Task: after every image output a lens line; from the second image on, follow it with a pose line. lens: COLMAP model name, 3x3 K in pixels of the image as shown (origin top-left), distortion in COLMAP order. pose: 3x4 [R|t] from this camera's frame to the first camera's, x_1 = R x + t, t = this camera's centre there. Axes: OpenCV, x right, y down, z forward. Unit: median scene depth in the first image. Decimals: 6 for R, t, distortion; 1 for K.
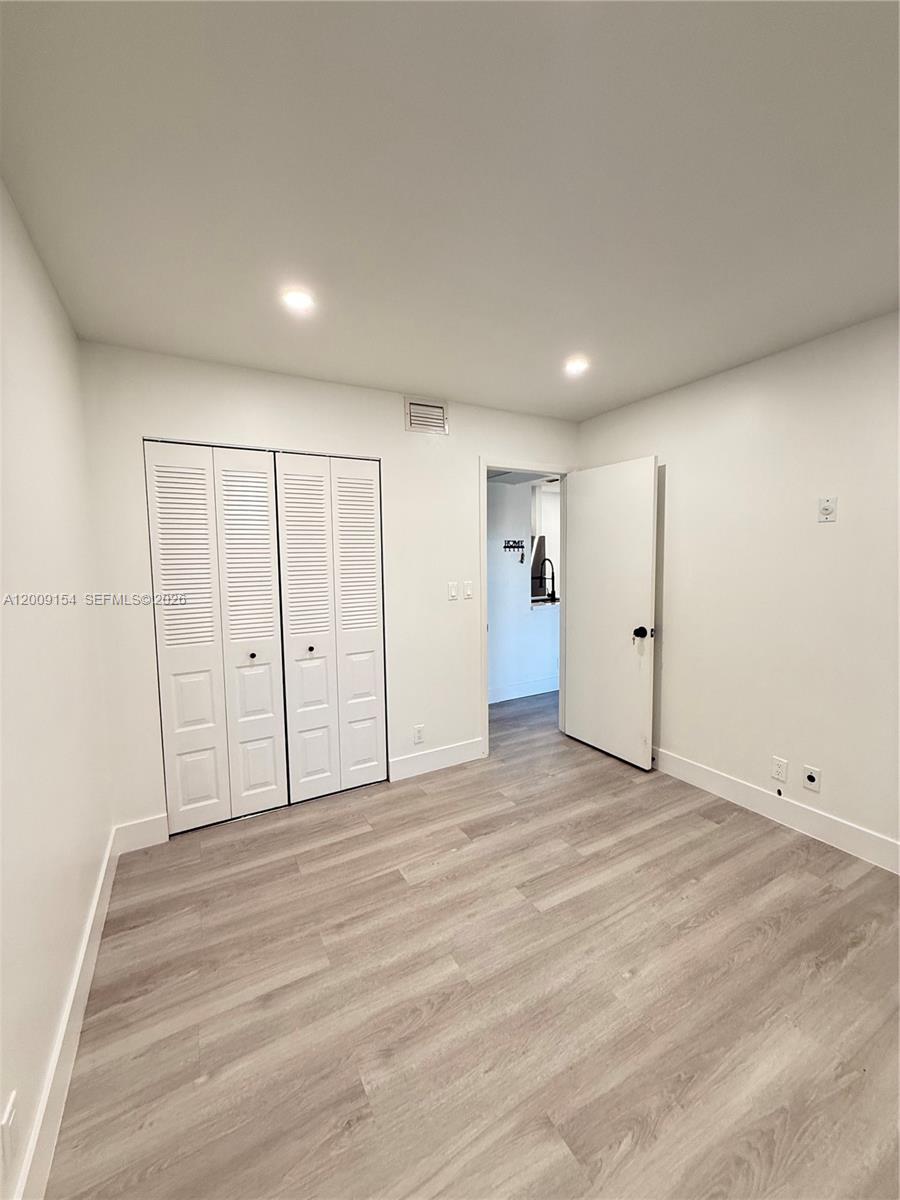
lens RADIAL K [[478.9, 0, 451.2], [0, 478.9, 593.8], [0, 0, 1]] dist [-0.000625, 0.000126]
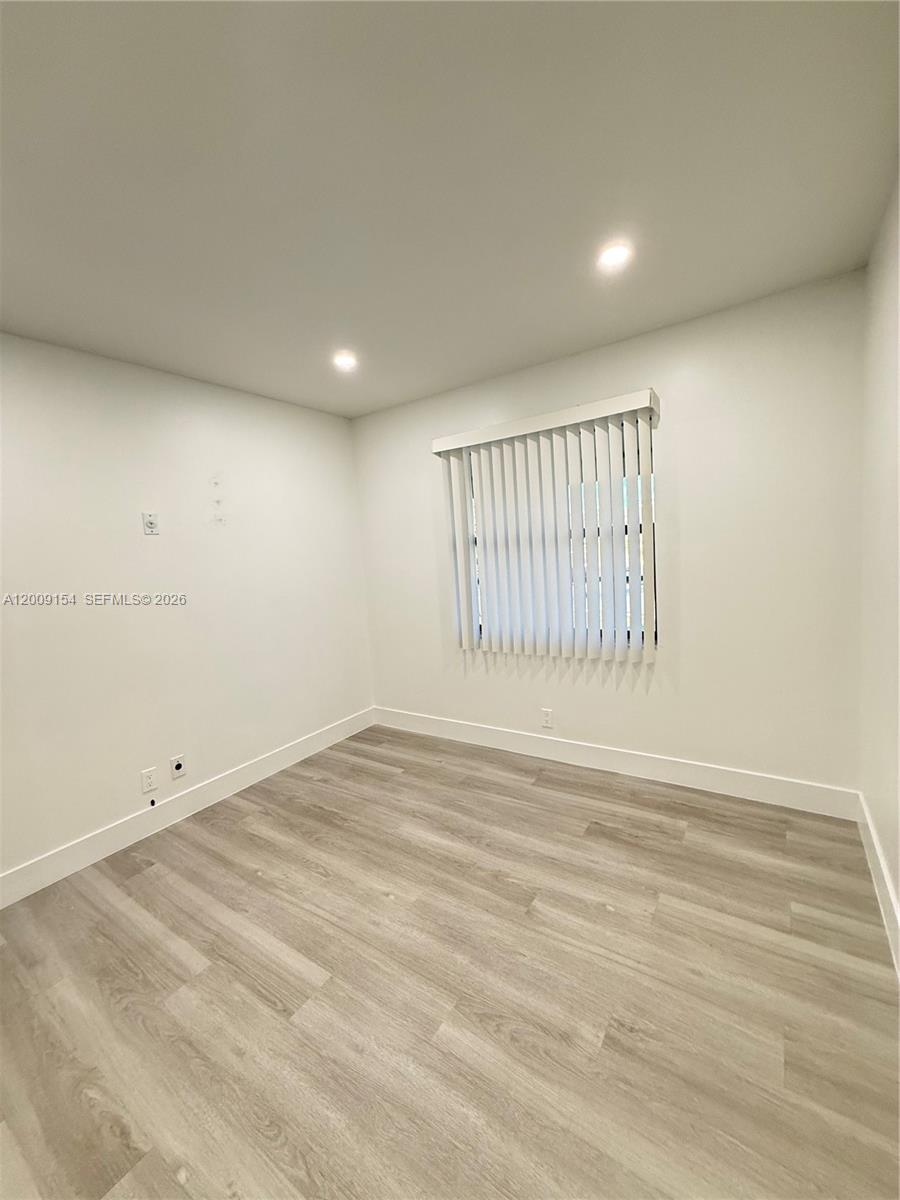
lens RADIAL K [[478.9, 0, 451.2], [0, 478.9, 593.8], [0, 0, 1]] dist [-0.000625, 0.000126]
pose [[-0.446438, -0.038051, 0.894005, -0.668606], [0.144081, 0.983002, 0.113788, -0.055459], [-0.883138, 0.179609, -0.433367, 1.133988]]
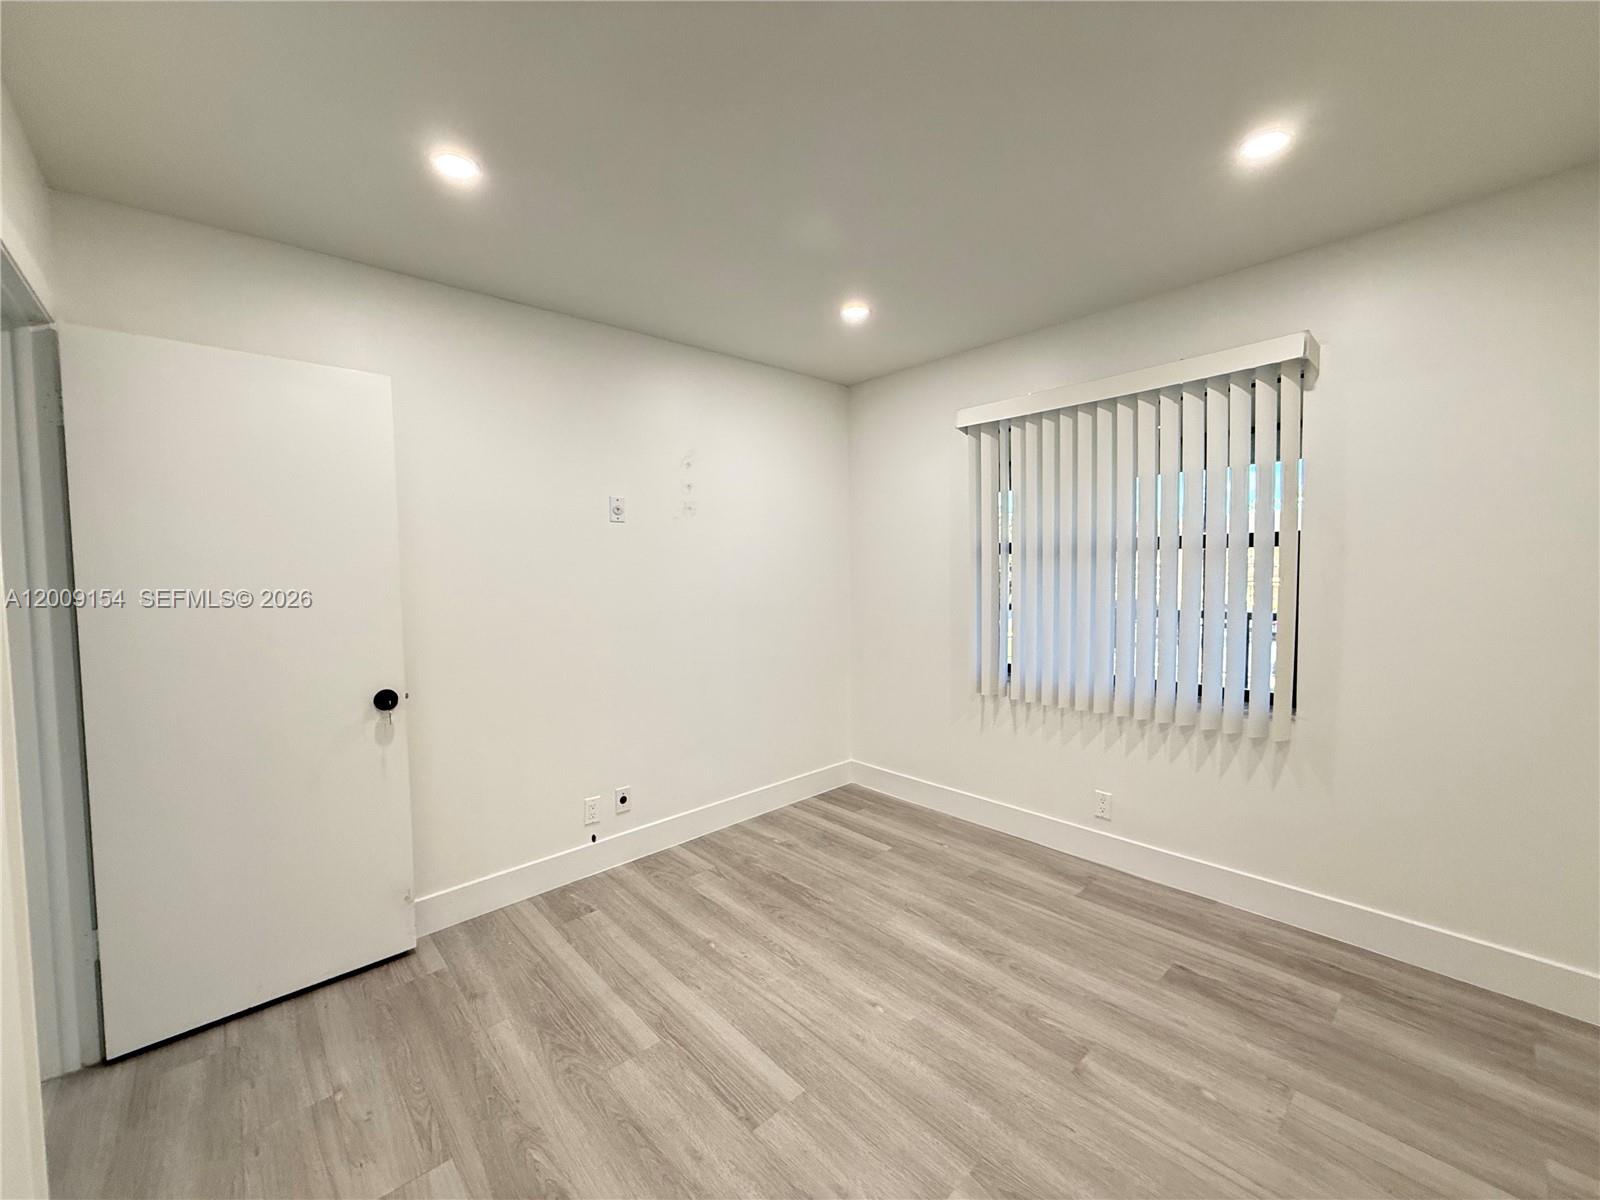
lens RADIAL K [[639.0, 0, 788.7], [0, 639.0, 598.5], [0, 0, 1]] dist [0.000458, 0.000330]
pose [[-0.218076, -0.030709, 0.975449, -0.674423], [0.097417, 0.993828, 0.053067, -0.046269], [-0.971058, 0.106598, -0.213738, 1.216120]]
